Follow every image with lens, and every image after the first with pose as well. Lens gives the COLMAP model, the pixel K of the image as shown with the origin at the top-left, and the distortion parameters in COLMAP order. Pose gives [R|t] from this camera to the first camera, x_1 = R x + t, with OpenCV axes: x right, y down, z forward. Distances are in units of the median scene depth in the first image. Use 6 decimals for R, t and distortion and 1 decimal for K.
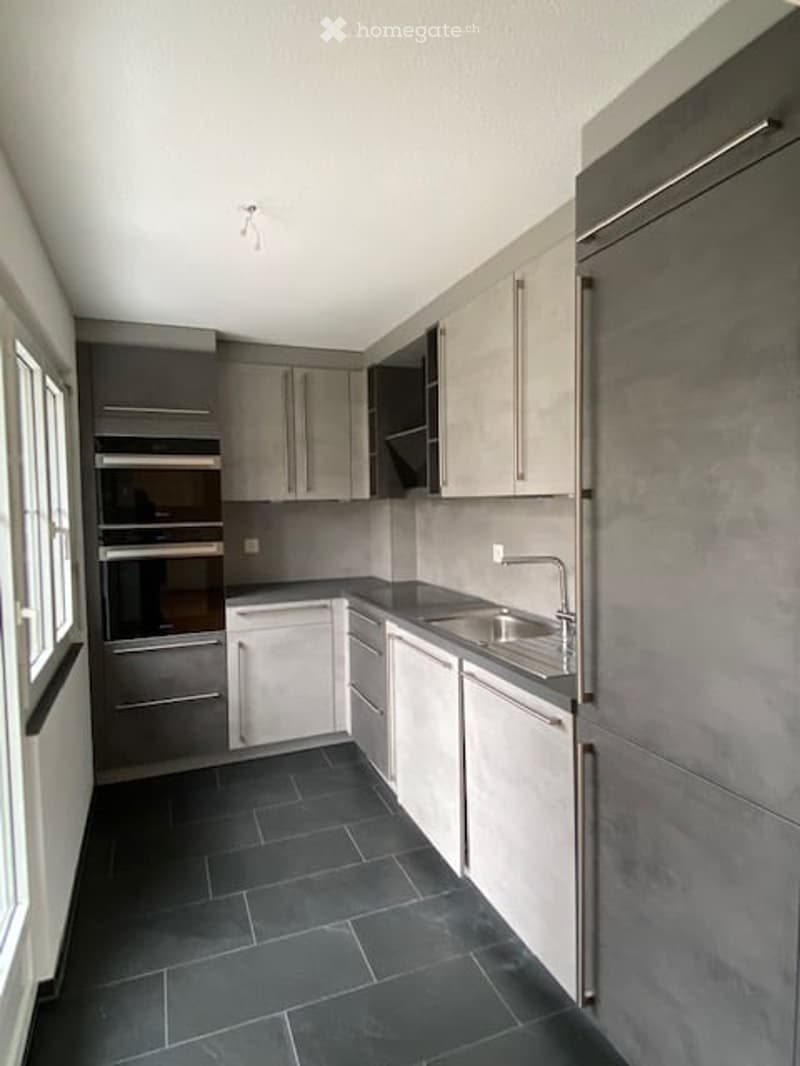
lens RADIAL K [[660.8, 0, 403.5], [0, 660.8, 543.8], [0, 0, 1]] dist [0.057029, -0.076211]
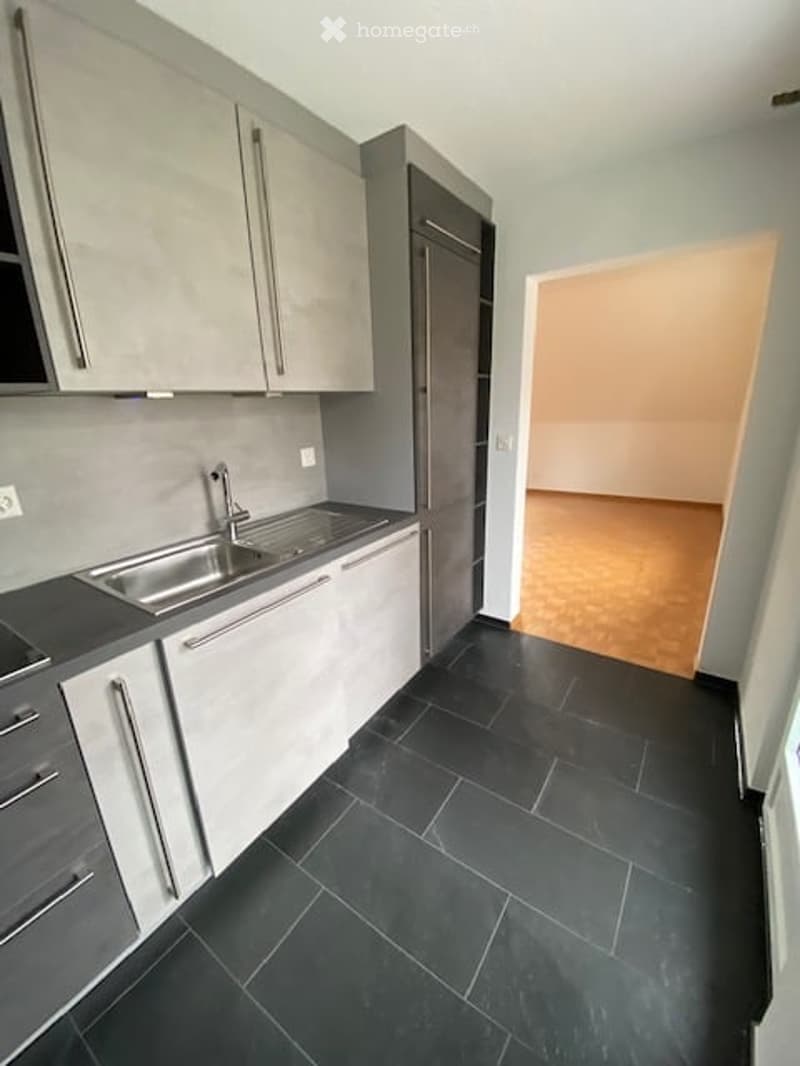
lens RADIAL K [[433.1, 0, 400.0], [0, 433.1, 533.0], [0, 0, 1]] dist [0.046919, -0.037092]
pose [[-0.574626, -0.209613, 0.791118, -0.340509], [0.087333, 0.945421, 0.313931, -0.044349], [-0.813743, 0.249484, -0.524957, 0.888768]]
